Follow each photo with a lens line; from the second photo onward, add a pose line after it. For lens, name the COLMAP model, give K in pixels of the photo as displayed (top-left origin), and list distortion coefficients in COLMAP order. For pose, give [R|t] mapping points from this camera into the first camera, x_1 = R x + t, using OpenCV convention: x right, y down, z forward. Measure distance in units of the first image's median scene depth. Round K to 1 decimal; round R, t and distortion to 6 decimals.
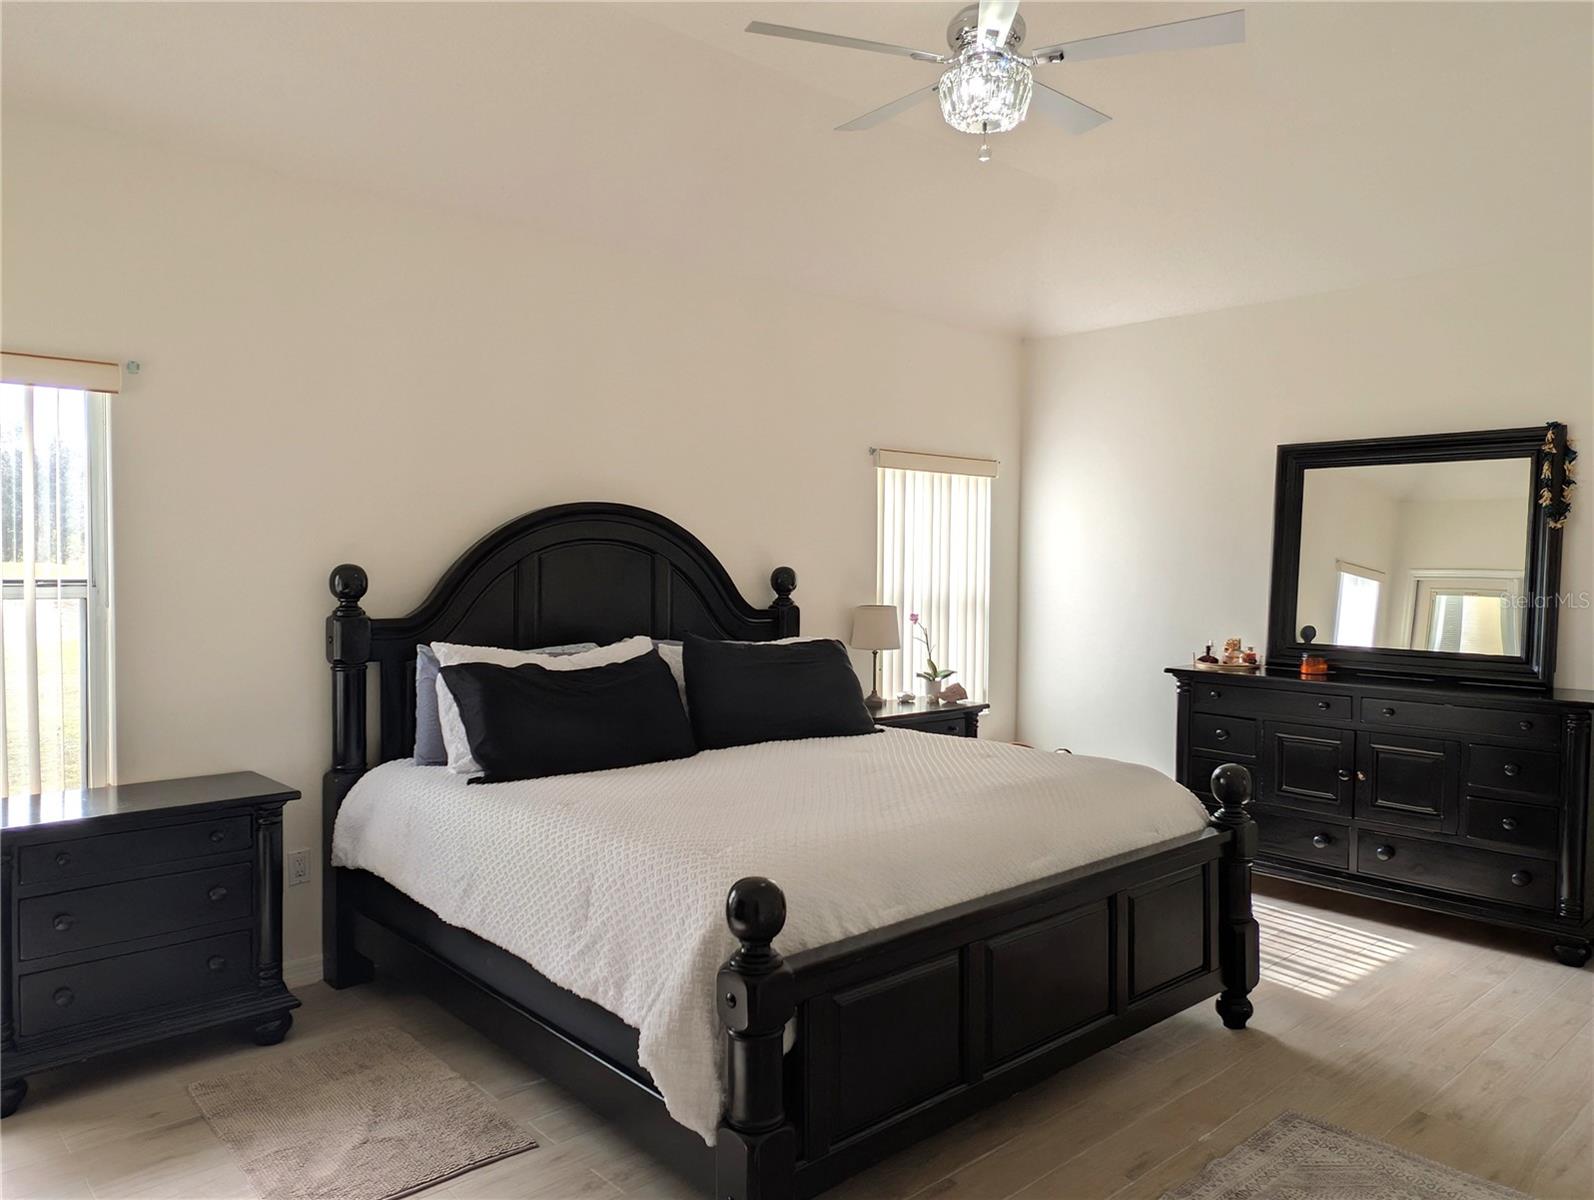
lens RADIAL K [[1115.0, 0, 796.5], [0, 1115.0, 613.0], [0, 0, 1]] dist [0.016720, -0.000516]
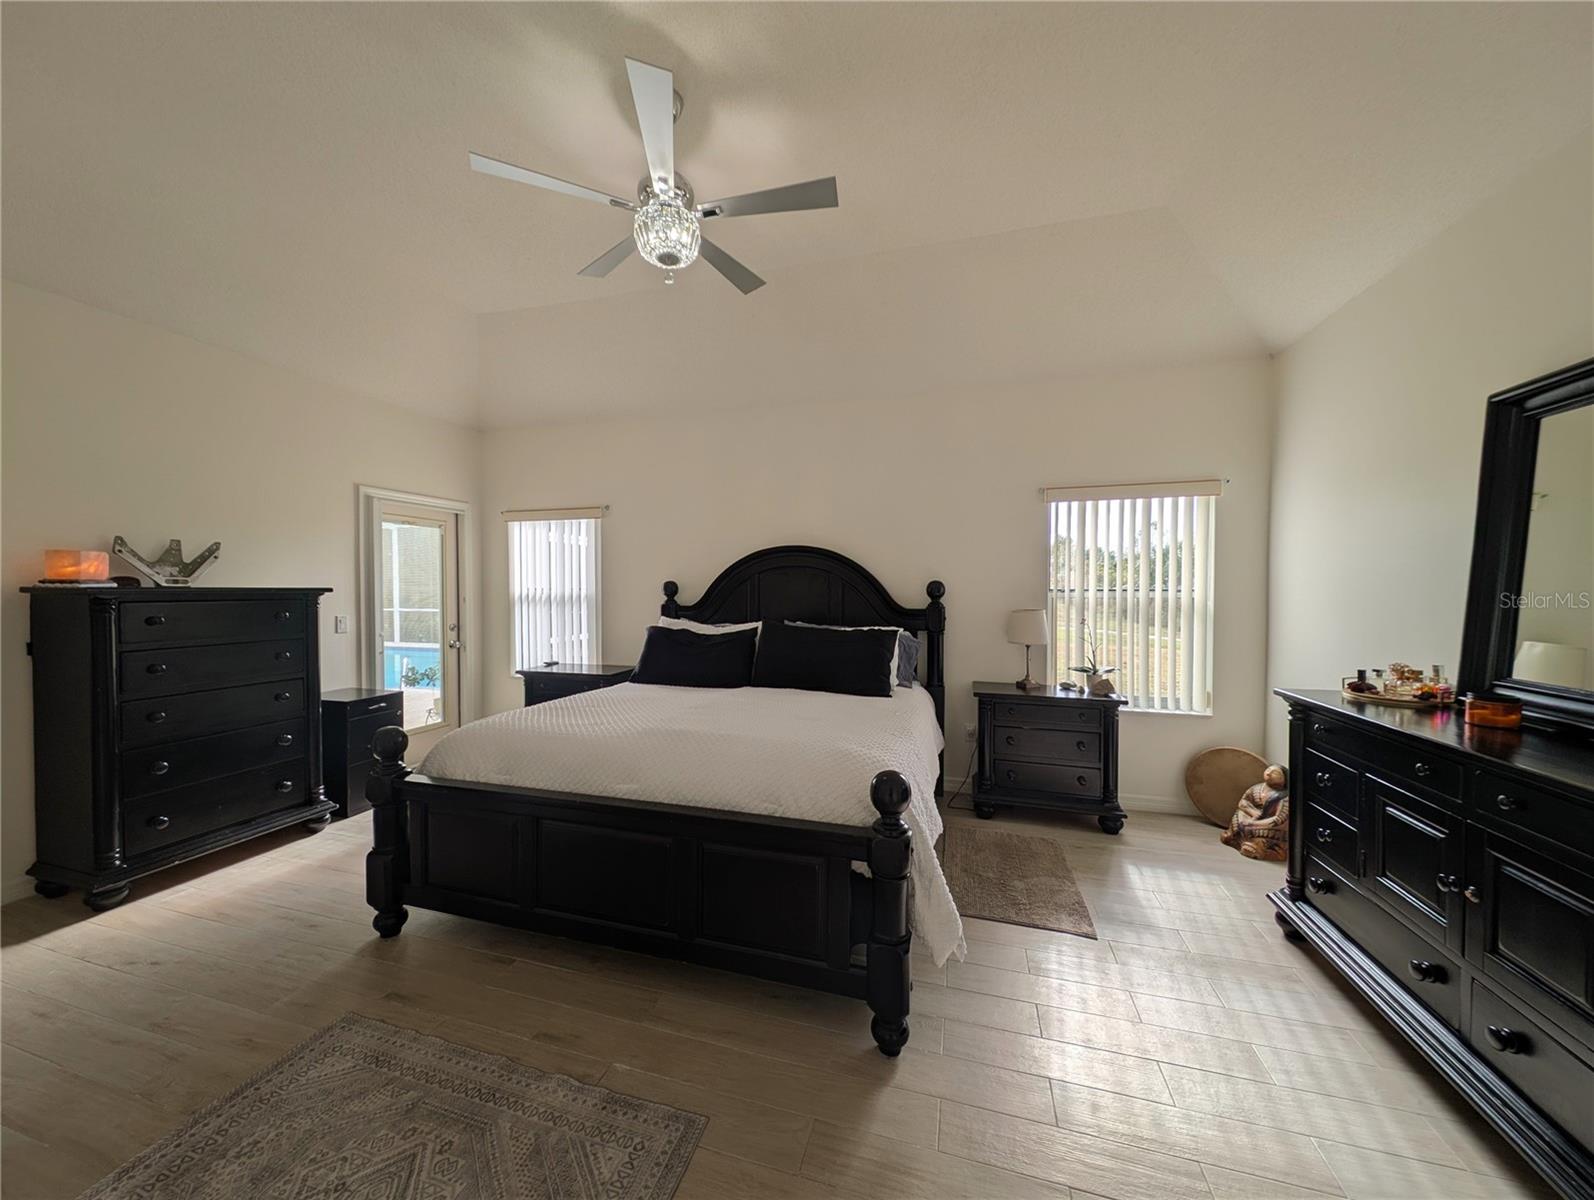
lens RADIAL K [[559.1, 0, 799.9], [0, 559.1, 603.3], [0, 0, 1]] dist [0.005456, -0.001272]
pose [[0.528189, 0.015766, -0.848980, 0.676198], [-0.034975, 0.999383, -0.003200, -0.003912], [0.848406, 0.031383, 0.528415, 0.607728]]
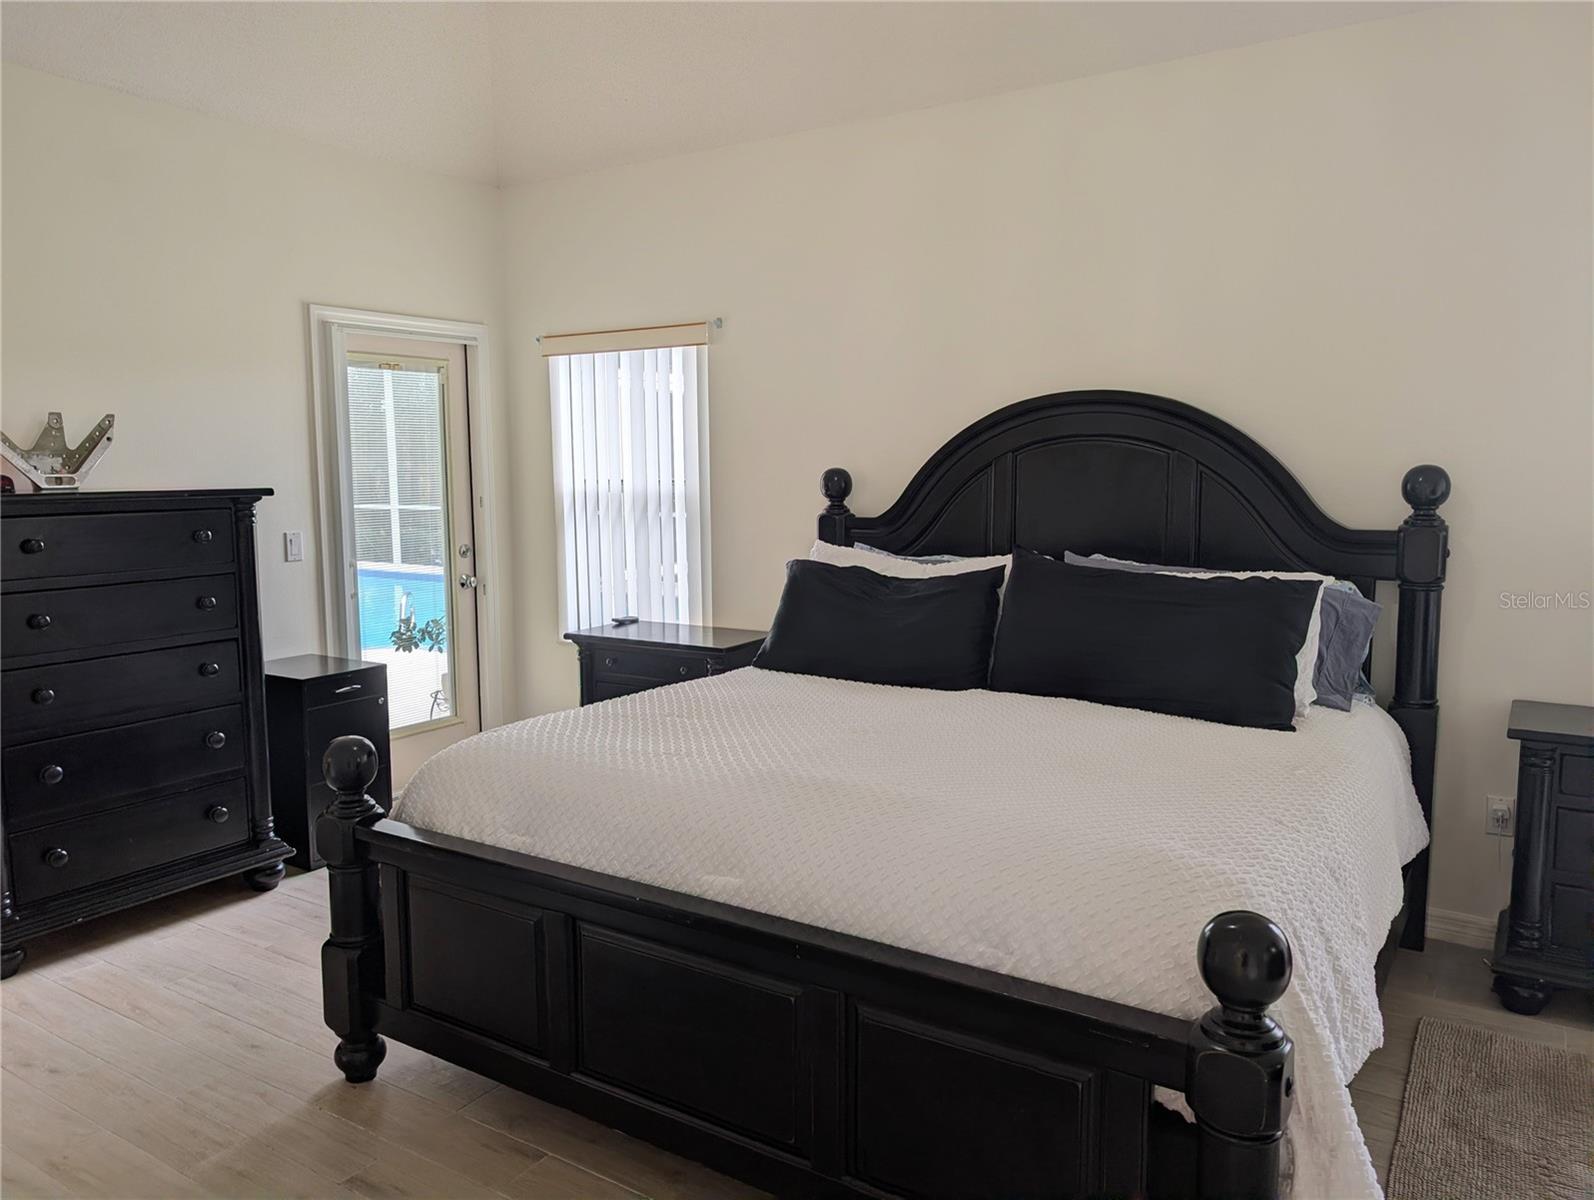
lens RADIAL K [[1138.2, 0, 793.1], [0, 1138.2, 598.6], [0, 0, 1]] dist [0.013706, -0.007990]
pose [[0.262112, 0.103766, -0.959443, 0.684016], [-0.034590, 0.994574, 0.098116, -0.022976], [0.964417, 0.007470, 0.264279, 0.634942]]
